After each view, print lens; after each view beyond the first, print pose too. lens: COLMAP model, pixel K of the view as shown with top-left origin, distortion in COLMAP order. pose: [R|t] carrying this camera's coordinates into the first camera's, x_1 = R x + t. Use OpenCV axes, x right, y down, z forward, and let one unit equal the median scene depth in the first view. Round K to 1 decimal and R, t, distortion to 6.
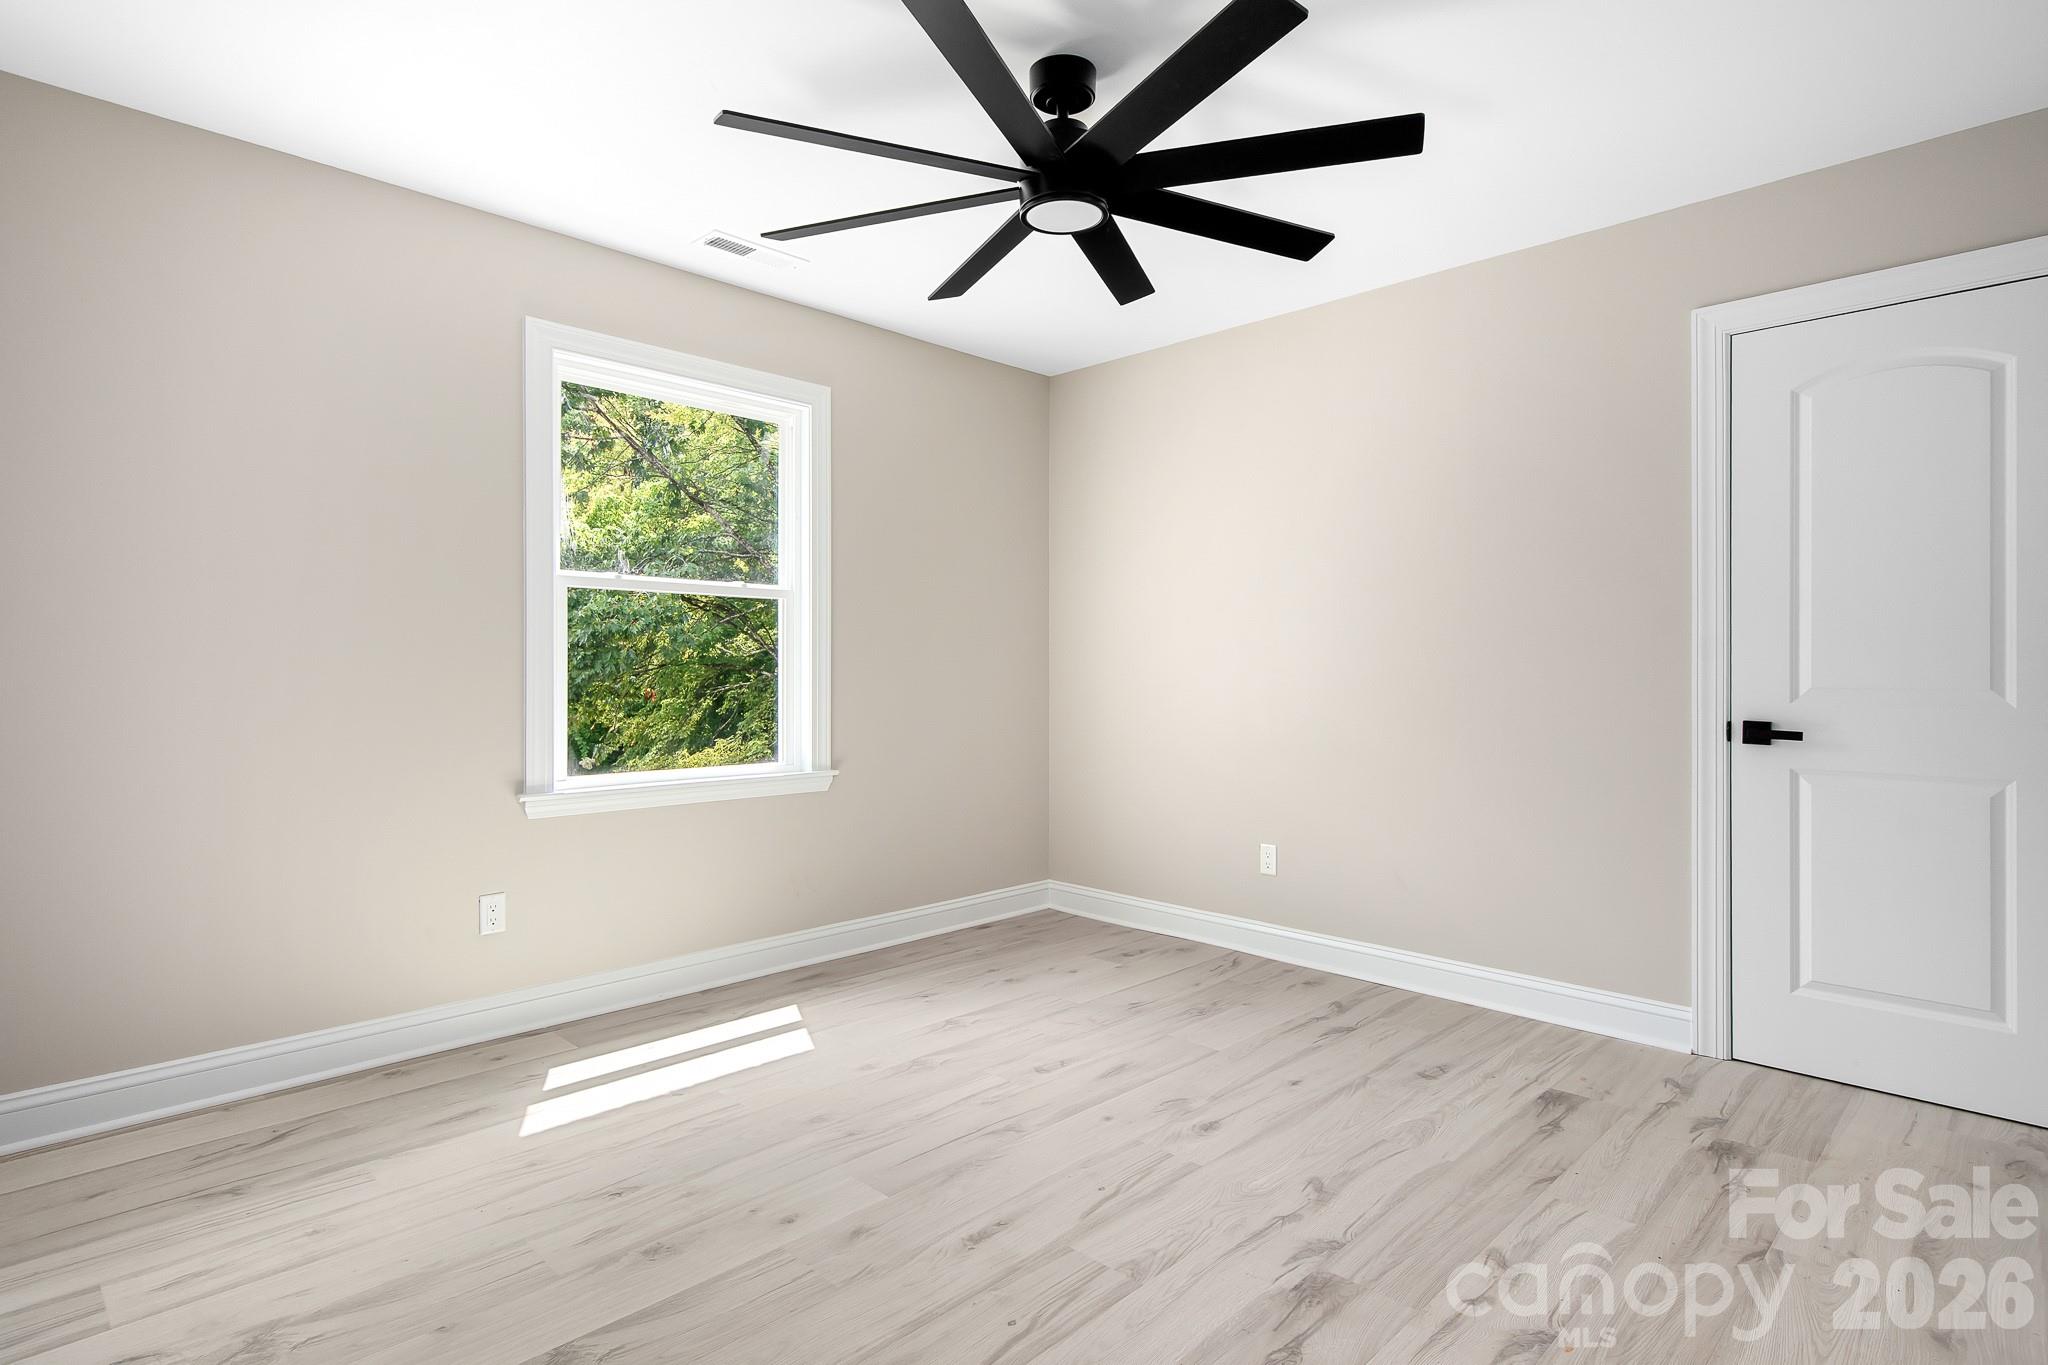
lens RADIAL K [[1049.2, 0, 1030.8], [0, 1049.2, 691.3], [0, 0, 1]] dist [0.002737, -0.000463]
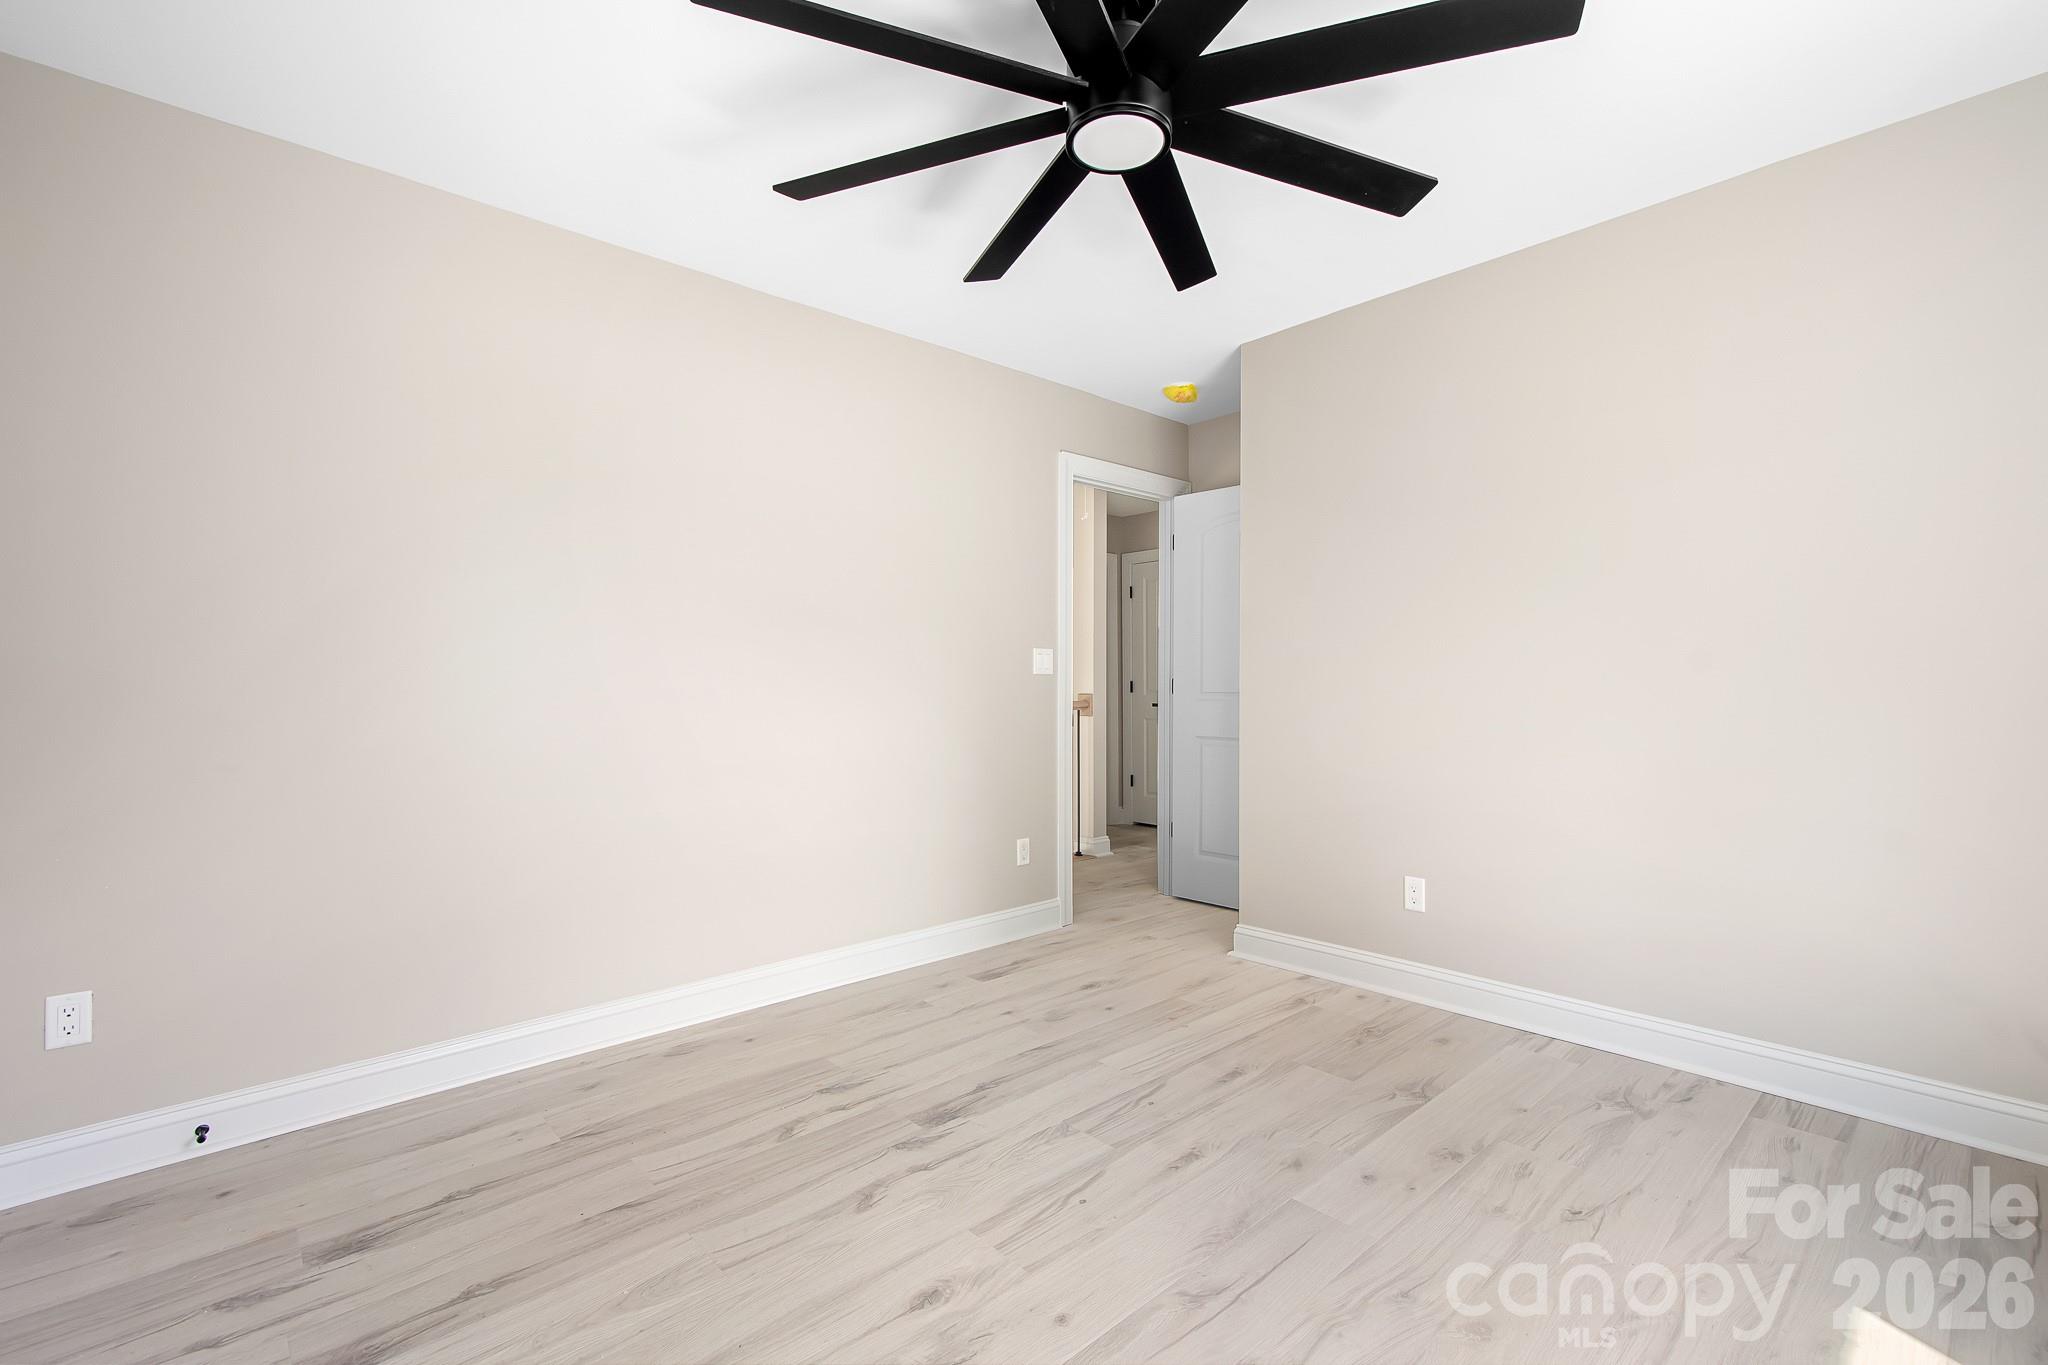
lens RADIAL K [[912.1, 0, 1022.4], [0, 912.1, 695.8], [0, 0, 1]] dist [0.019879, -0.007527]
pose [[-0.998289, 0.006051, 0.058166, 0.073741], [0.007695, 0.999576, 0.028074, -0.035875], [-0.057972, 0.028473, -0.997912, 1.935727]]
